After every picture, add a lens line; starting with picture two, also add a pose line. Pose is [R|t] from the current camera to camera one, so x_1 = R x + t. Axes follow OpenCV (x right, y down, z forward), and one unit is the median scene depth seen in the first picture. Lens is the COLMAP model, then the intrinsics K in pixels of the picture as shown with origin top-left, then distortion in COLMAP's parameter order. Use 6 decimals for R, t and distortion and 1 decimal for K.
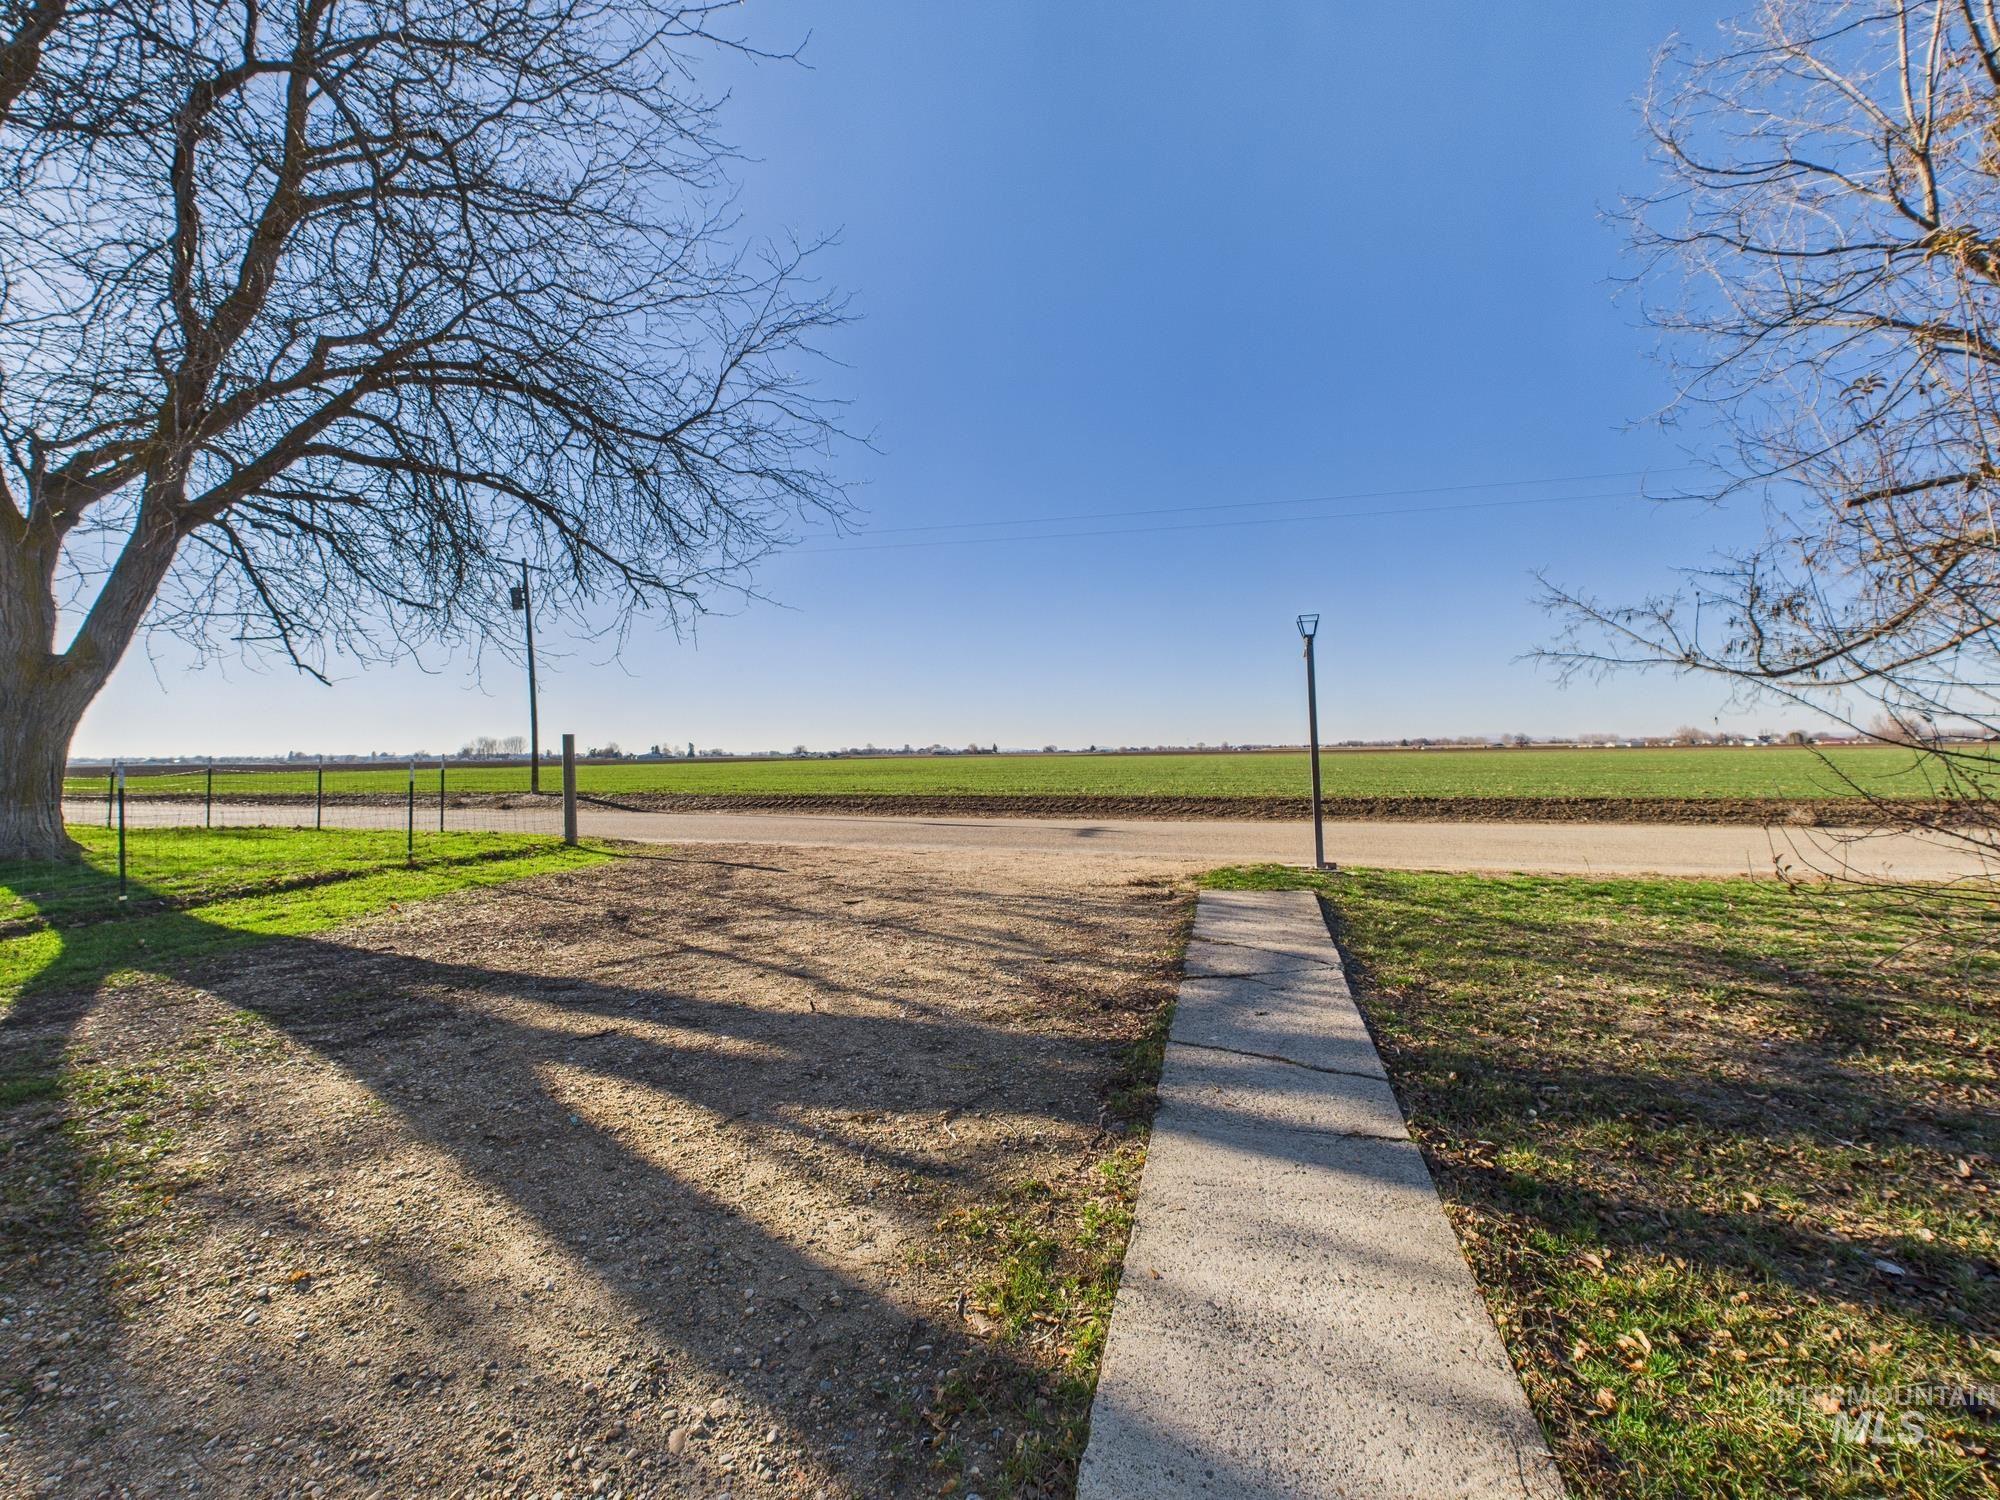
lens RADIAL K [[806.3, 0, 999.8], [0, 806.3, 754.1], [0, 0, 1]] dist [0.000990, -0.000136]
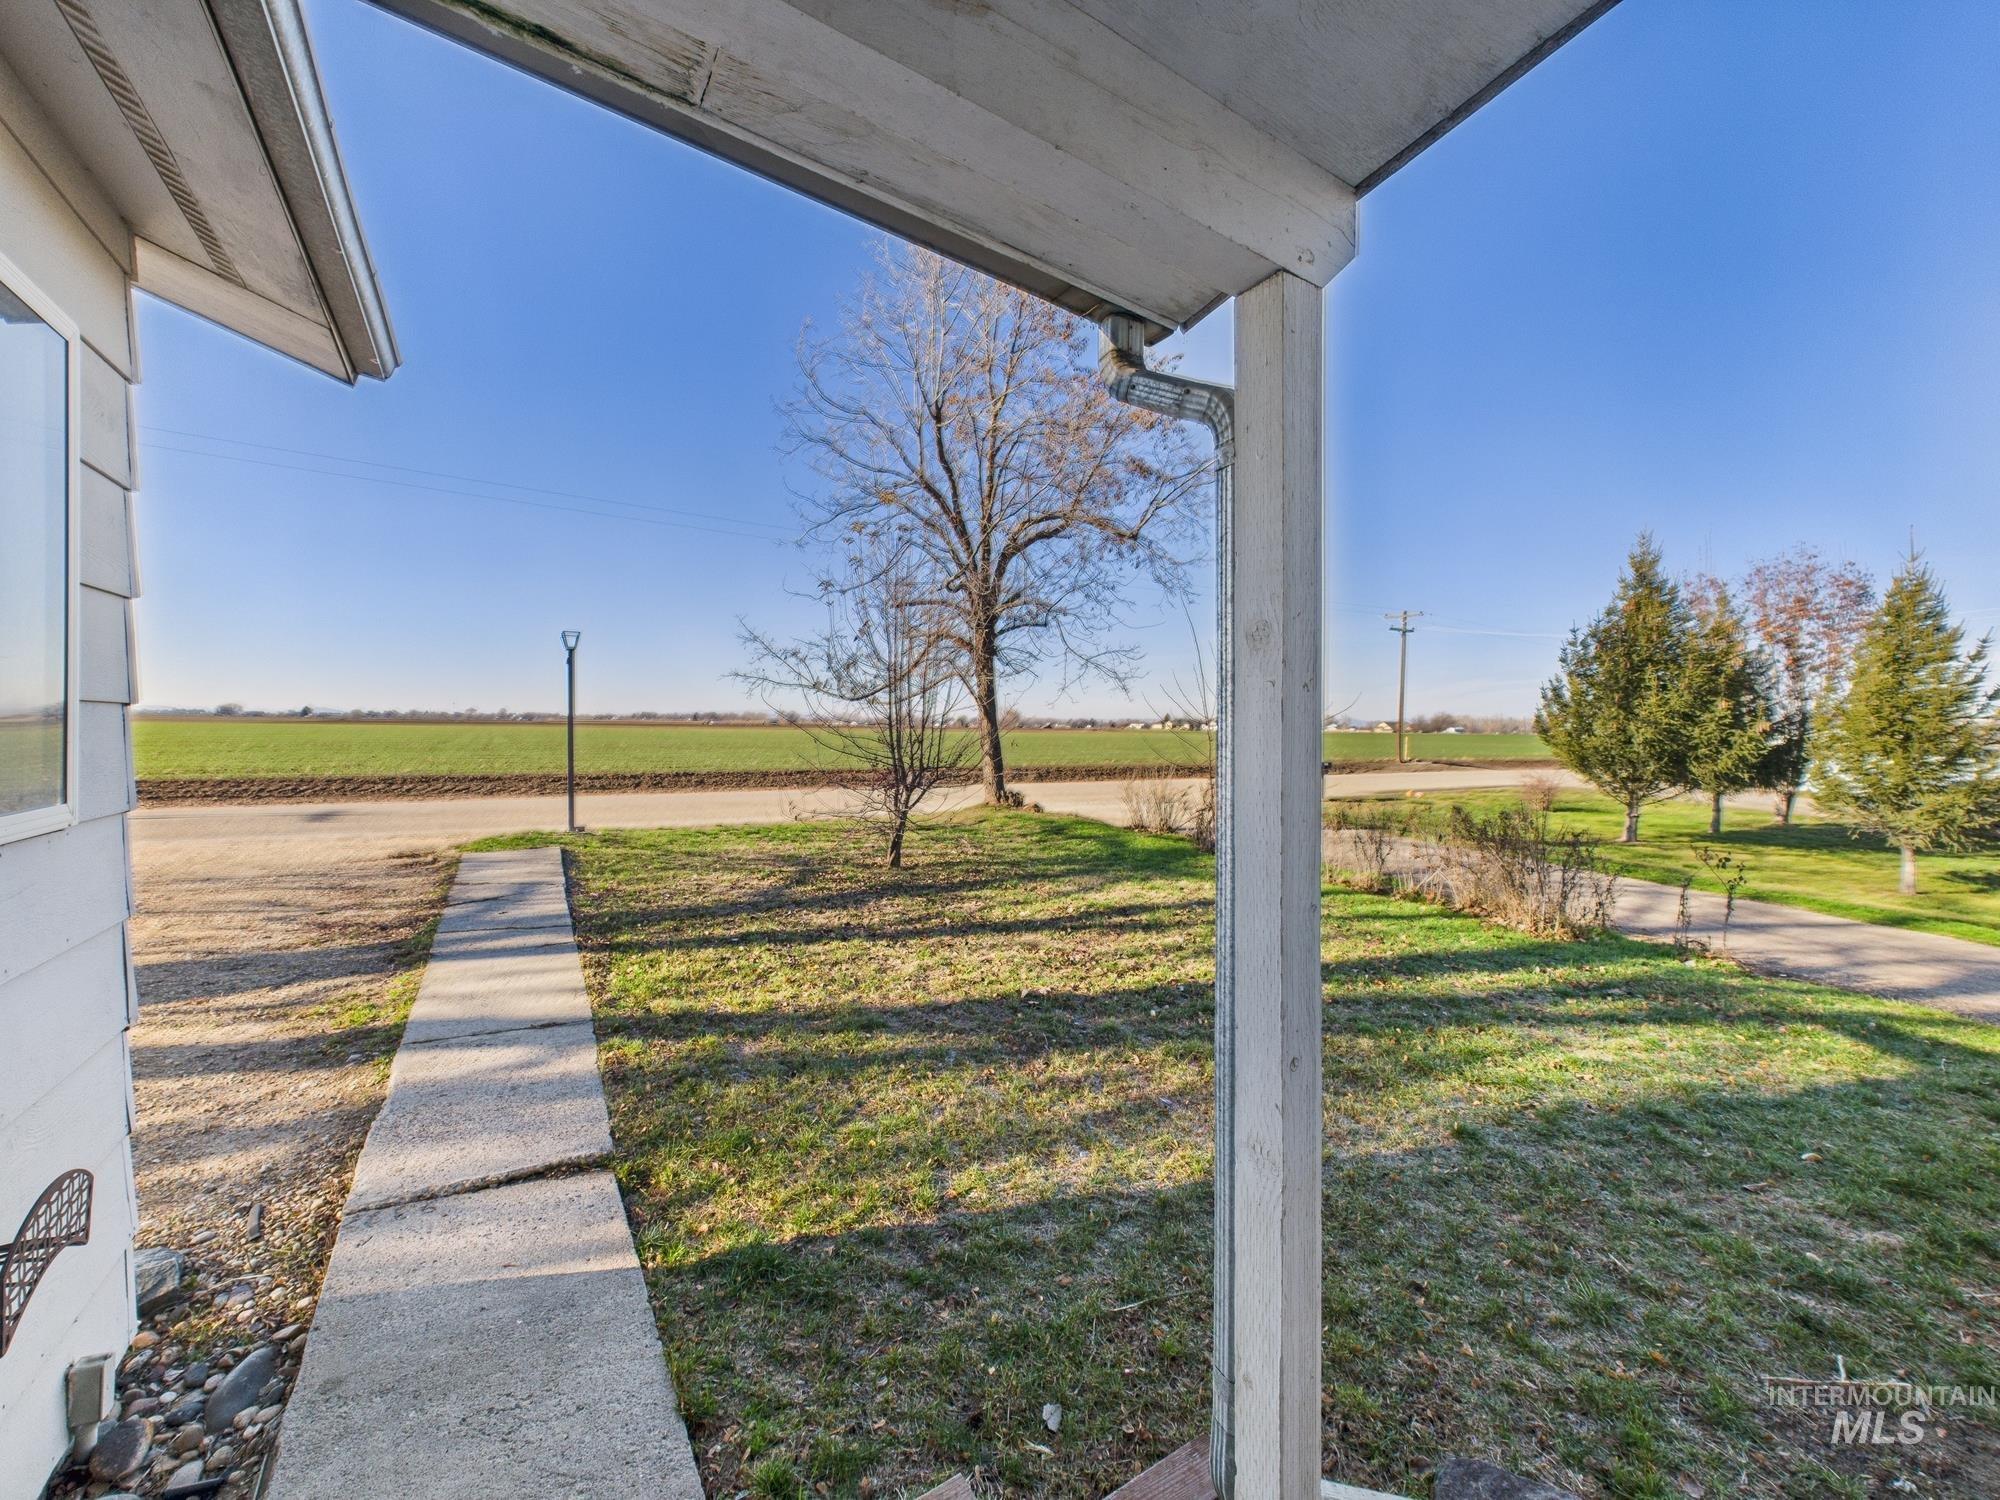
lens RADIAL K [[806.3, 0, 990.2], [0, 806.3, 706.7], [0, 0, 1]] dist [0.000990, -0.000136]
pose [[0.683740, 0.039718, 0.728644, -0.101937], [-0.020966, 0.999175, -0.034790, -0.028922], [-0.729425, 0.008511, 0.684008, -0.411812]]
